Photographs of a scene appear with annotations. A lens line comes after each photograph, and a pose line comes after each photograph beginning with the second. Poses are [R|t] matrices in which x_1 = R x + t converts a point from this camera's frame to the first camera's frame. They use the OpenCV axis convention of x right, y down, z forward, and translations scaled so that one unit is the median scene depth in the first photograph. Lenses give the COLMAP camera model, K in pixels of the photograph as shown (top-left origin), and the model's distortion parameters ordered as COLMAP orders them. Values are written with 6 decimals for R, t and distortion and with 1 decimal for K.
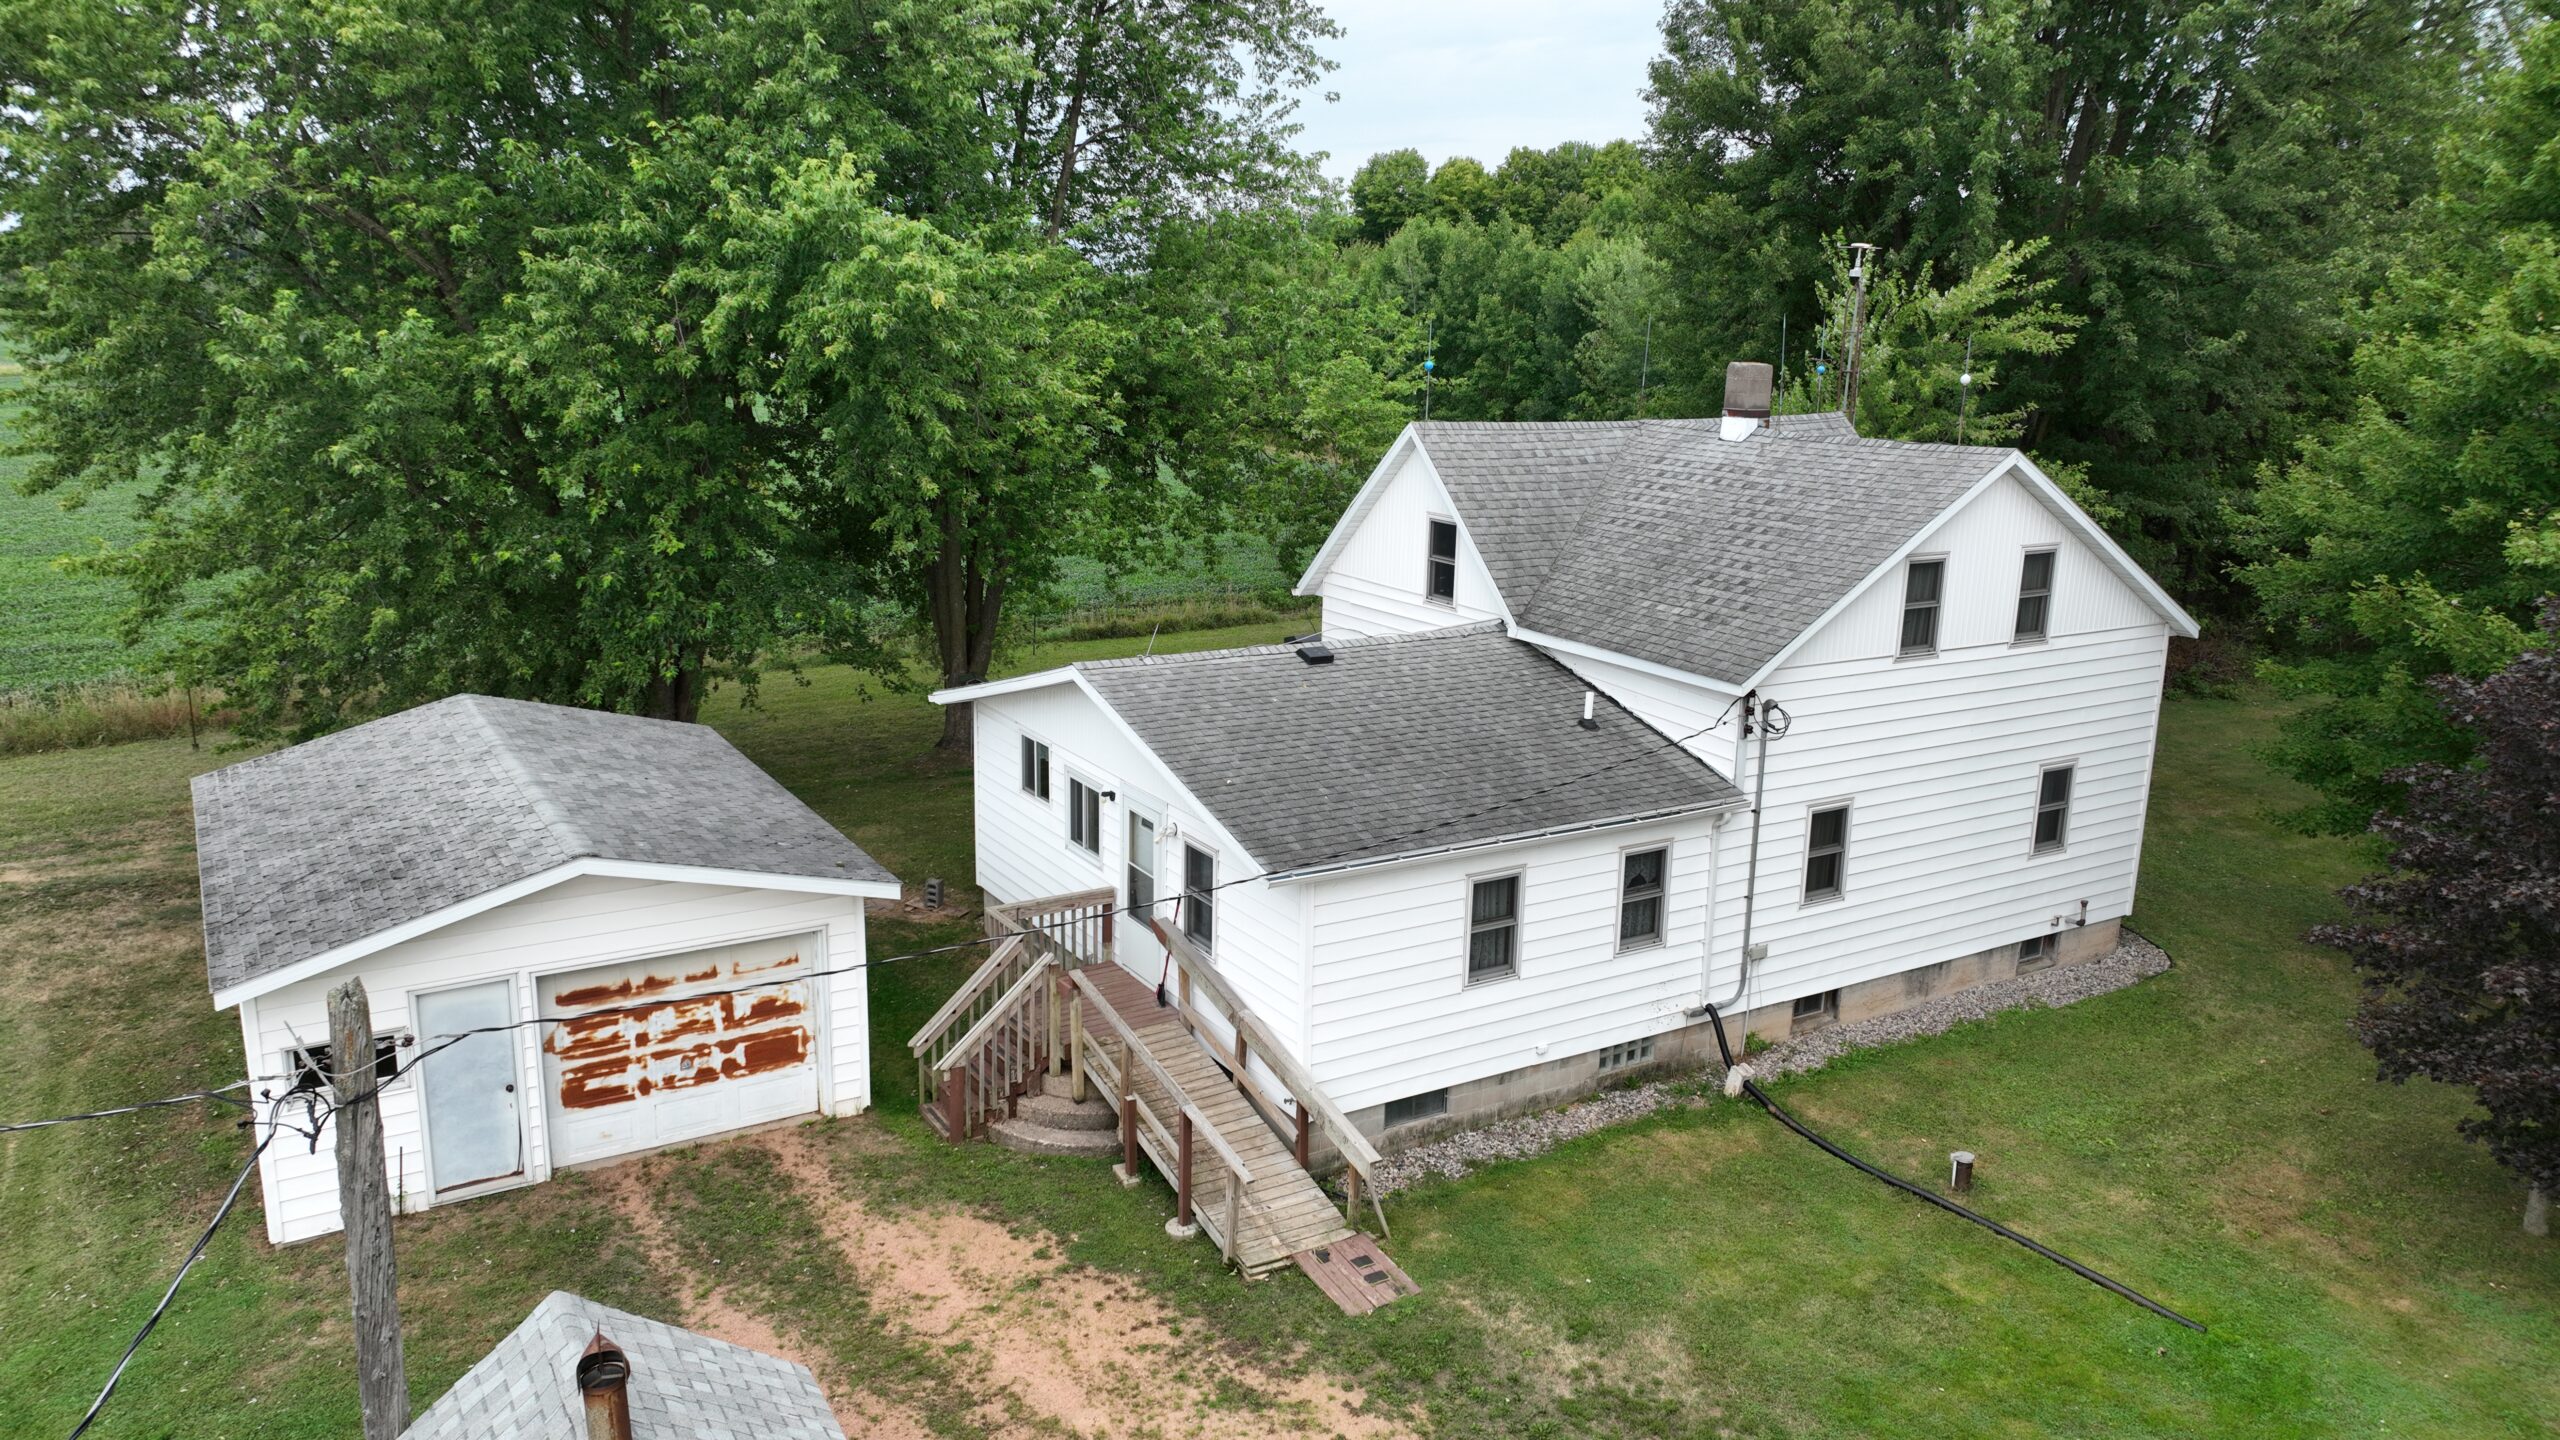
lens RADIAL K [[1791.4, 0, 1285.3], [0, 1791.4, 722.6], [0, 0, 1]] dist [0.003836, 0.000222]
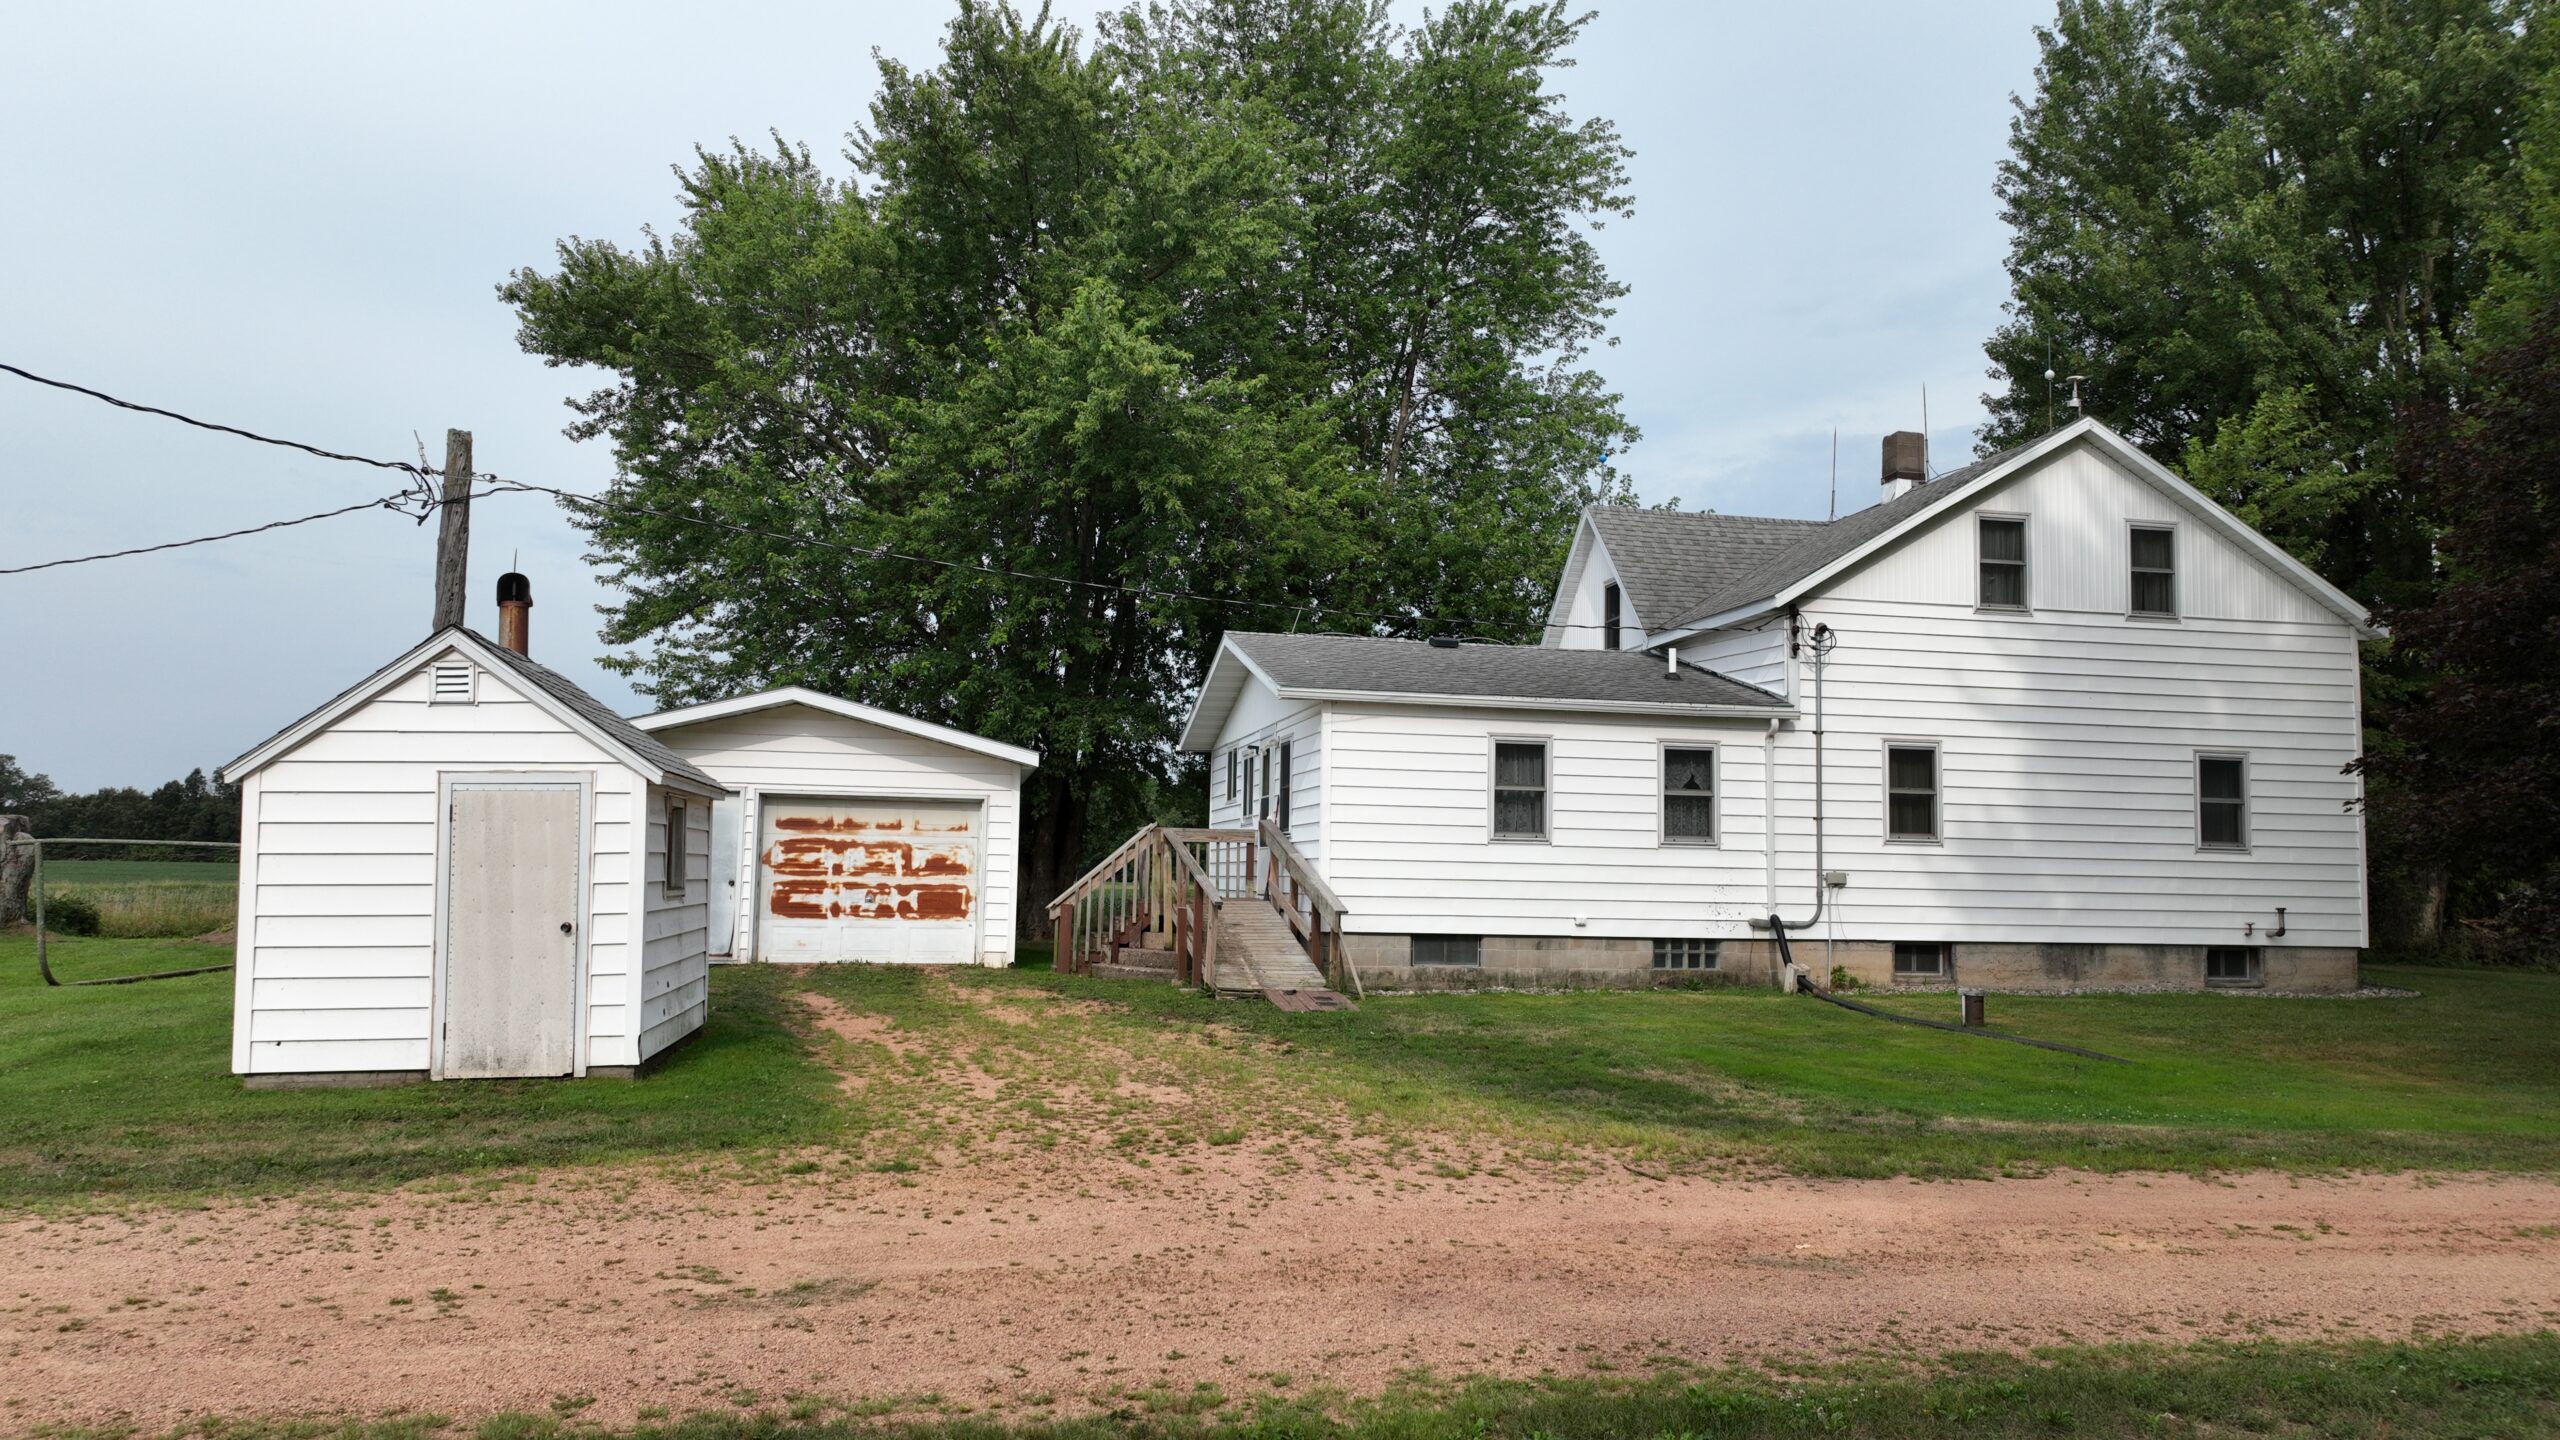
lens RADIAL K [[1802.2, 0, 1282.4], [0, 1802.2, 727.1], [0, 0, 1]] dist [-0.012766, 0.034420]
pose [[0.936844, -0.033904, -0.348099, 0.364148], [-0.077894, 0.950066, -0.302171, 0.421770], [0.340962, 0.310202, 0.887423, -0.048941]]
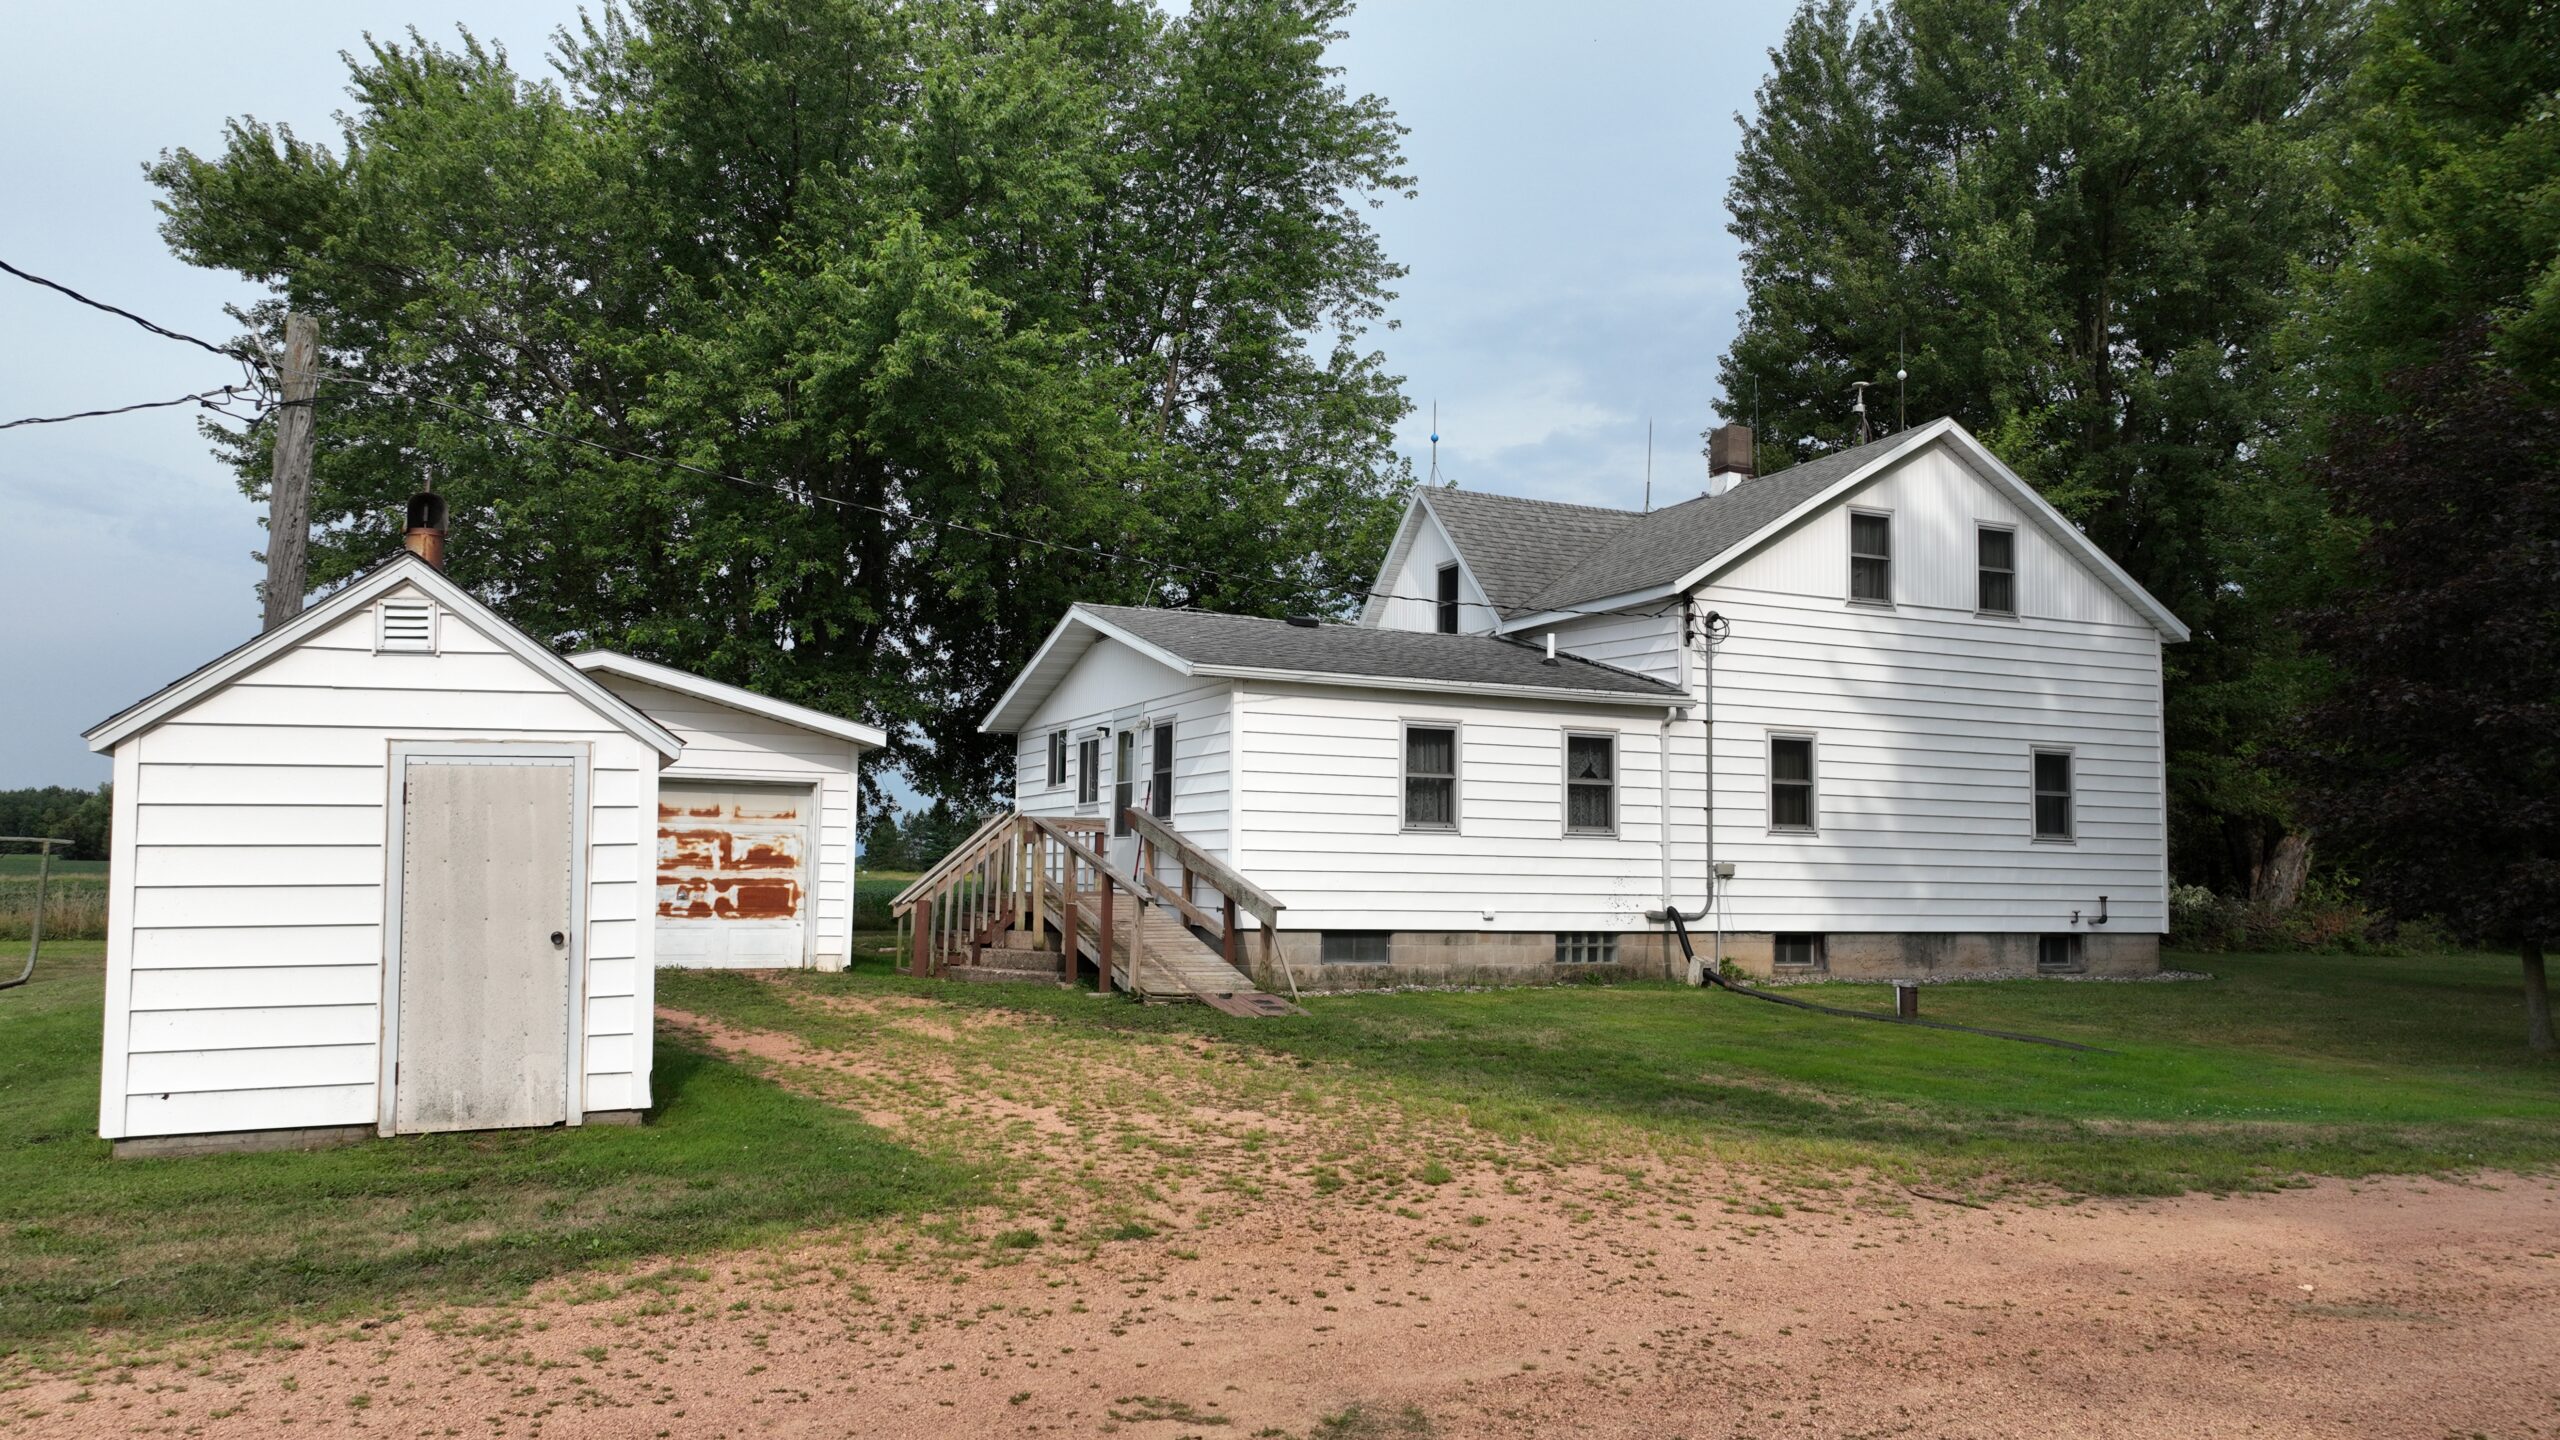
lens RADIAL K [[1804.5, 0, 1284.0], [0, 1804.5, 723.1], [0, 0, 1]] dist [-0.005593, 0.024102]
pose [[0.991231, -0.017554, -0.130971, 0.168929], [-0.024137, 0.950412, -0.310055, 0.411110], [0.129919, 0.310497, 0.941654, -0.017204]]
